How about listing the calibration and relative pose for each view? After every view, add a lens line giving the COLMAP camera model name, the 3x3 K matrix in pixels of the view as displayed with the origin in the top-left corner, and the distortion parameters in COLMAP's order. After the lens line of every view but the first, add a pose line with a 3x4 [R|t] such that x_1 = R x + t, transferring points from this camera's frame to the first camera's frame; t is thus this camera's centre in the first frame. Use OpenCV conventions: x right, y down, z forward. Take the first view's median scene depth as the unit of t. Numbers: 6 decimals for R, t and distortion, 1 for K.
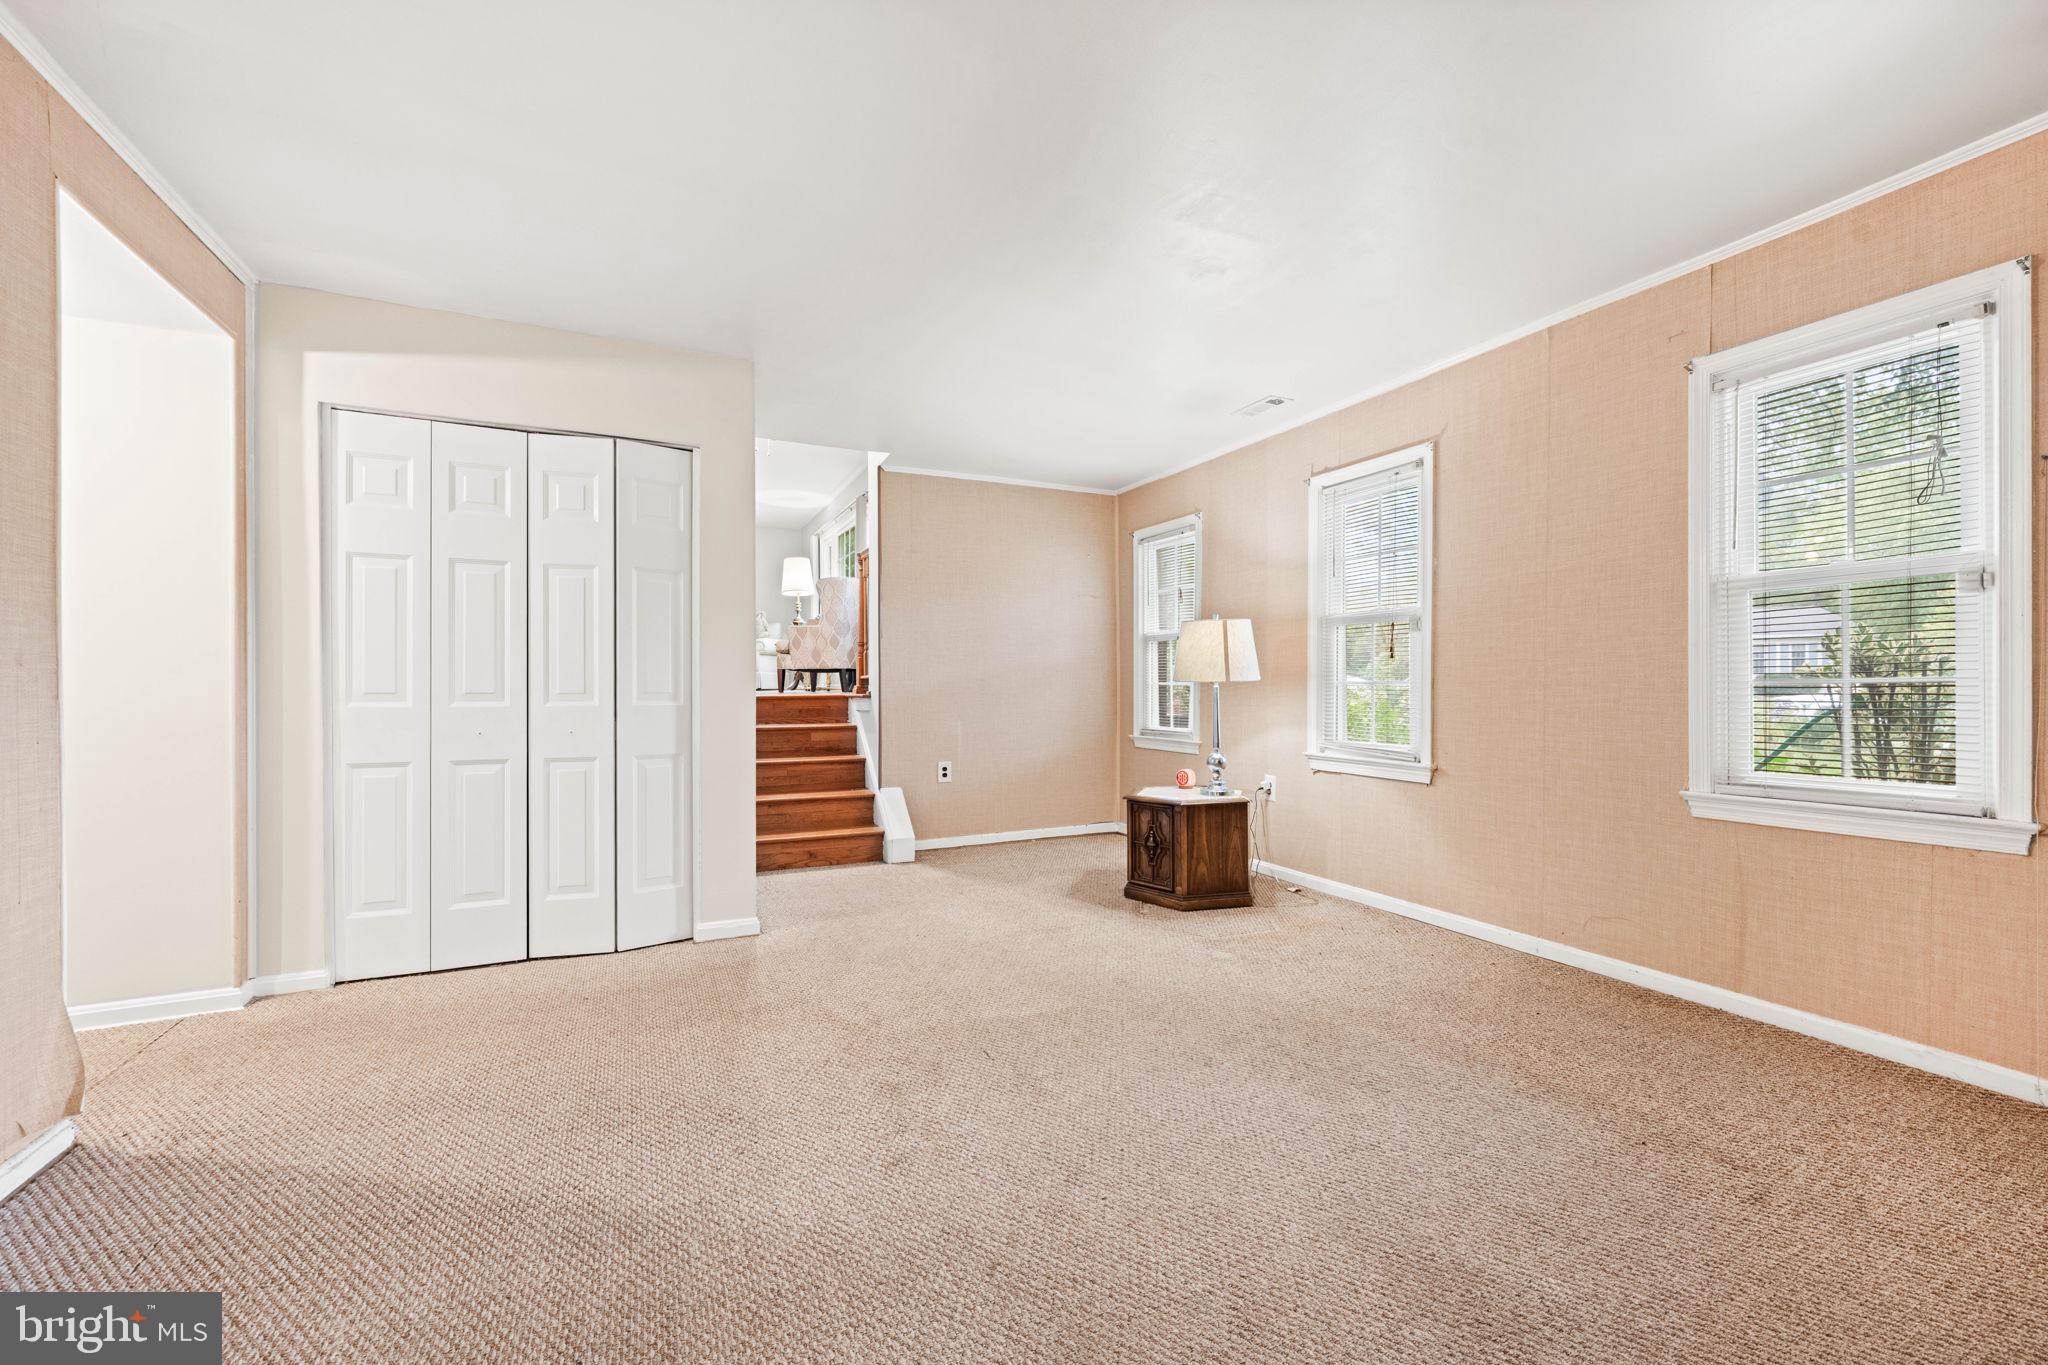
lens RADIAL K [[814.6, 0, 1024.0], [0, 814.6, 687.3], [0, 0, 1]] dist [0.000290, 0.000004]
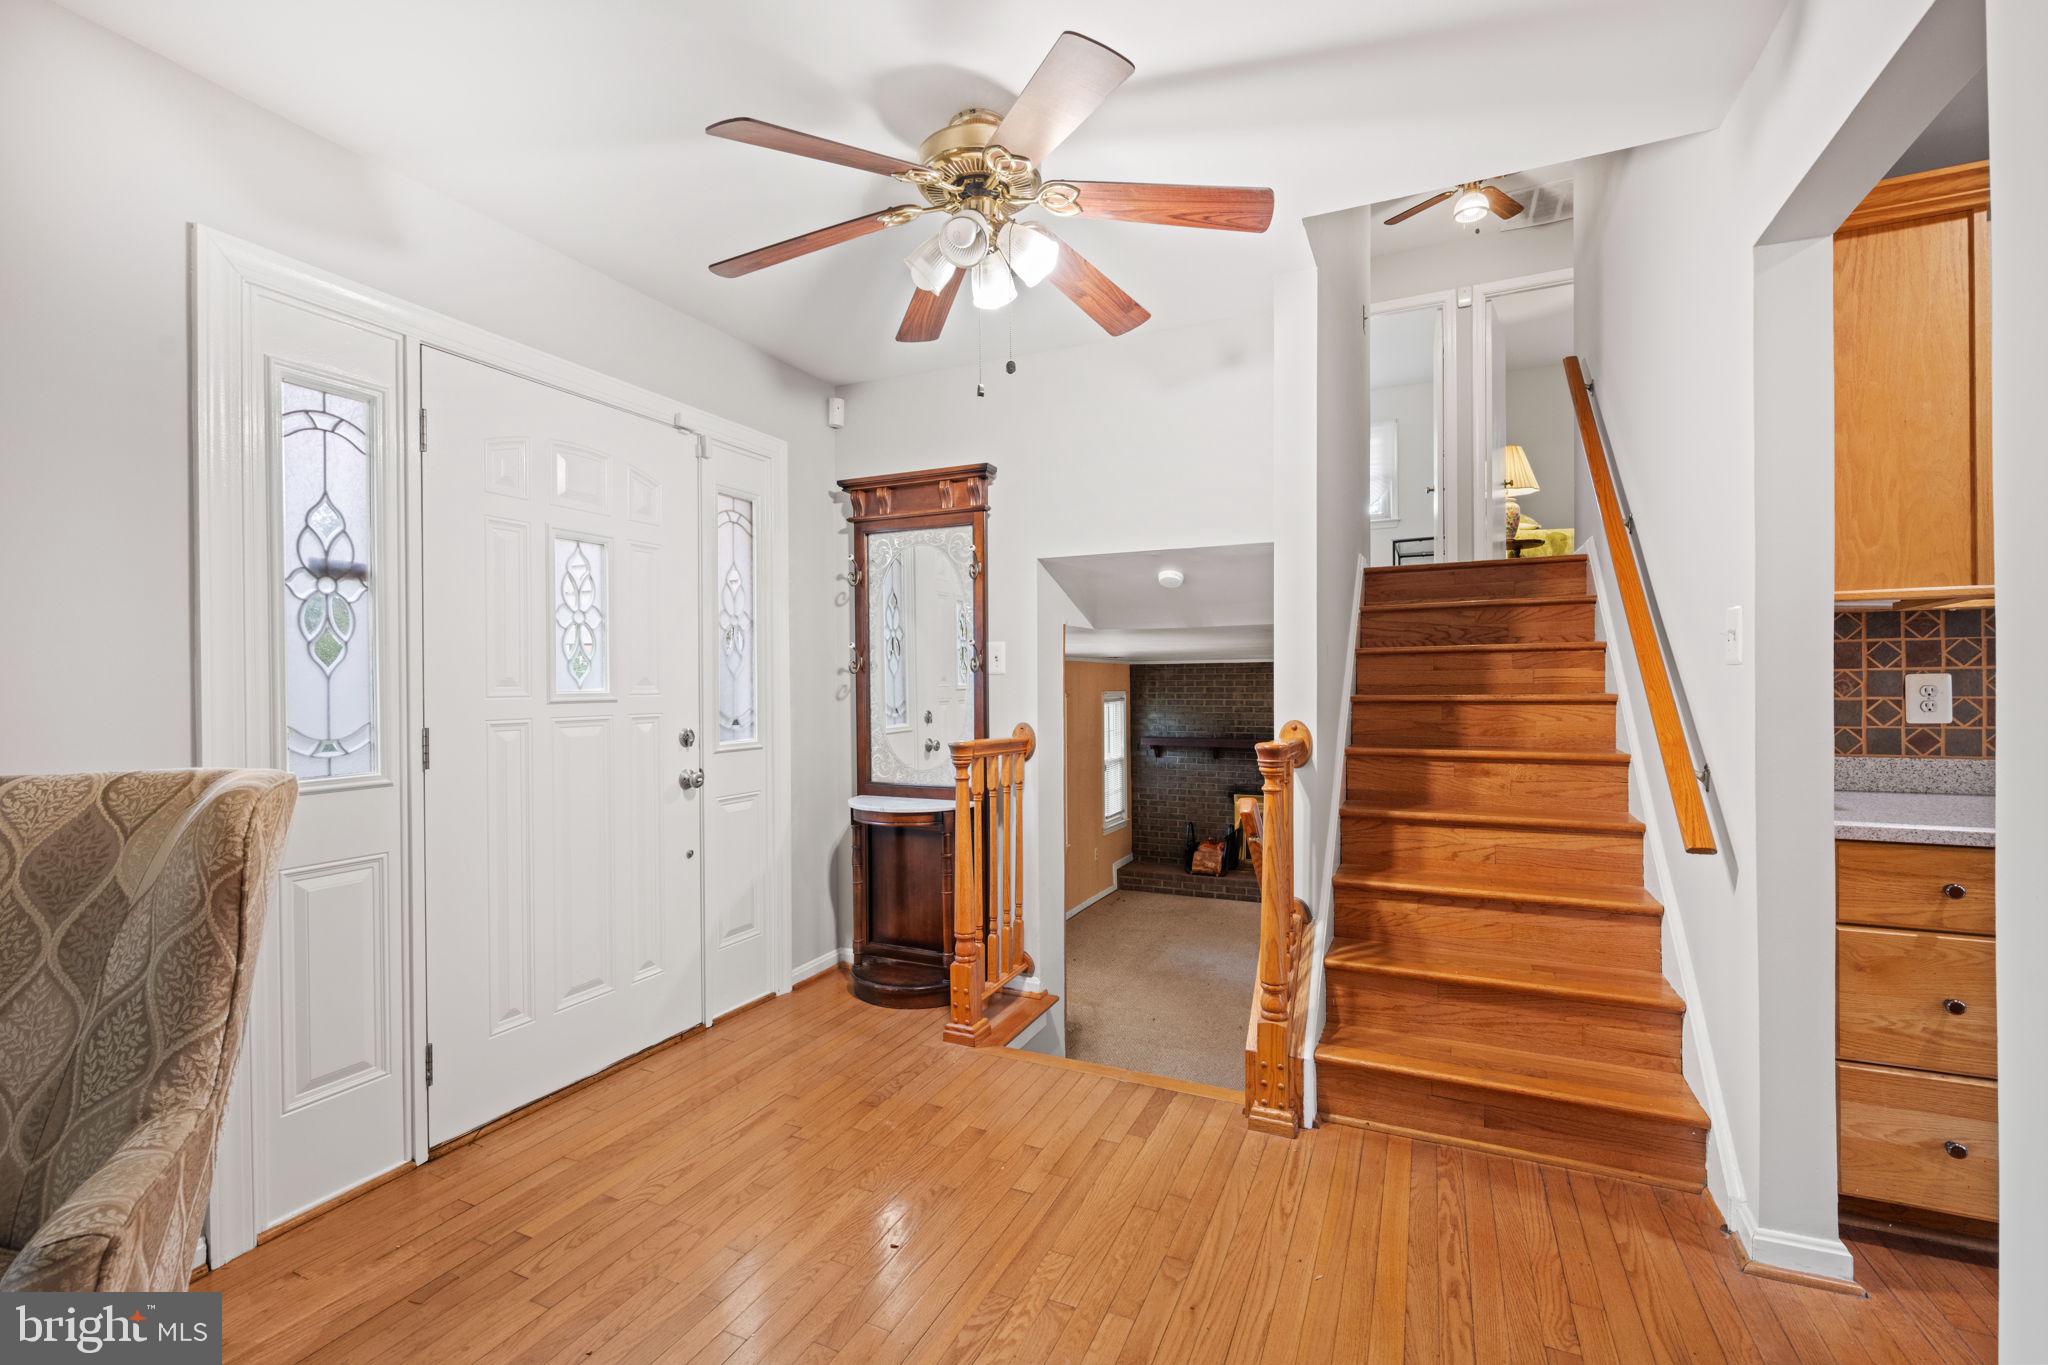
lens RADIAL K [[915.0, 0, 1024.0], [0, 915.0, 682.5], [0, 0, 1]] dist [0.000753, 0.000068]
pose [[-0.641287, 0.004712, 0.767287, -1.310776], [0.013795, 0.999890, 0.005390, -0.425353], [-0.767177, 0.014041, -0.641281, 2.690043]]
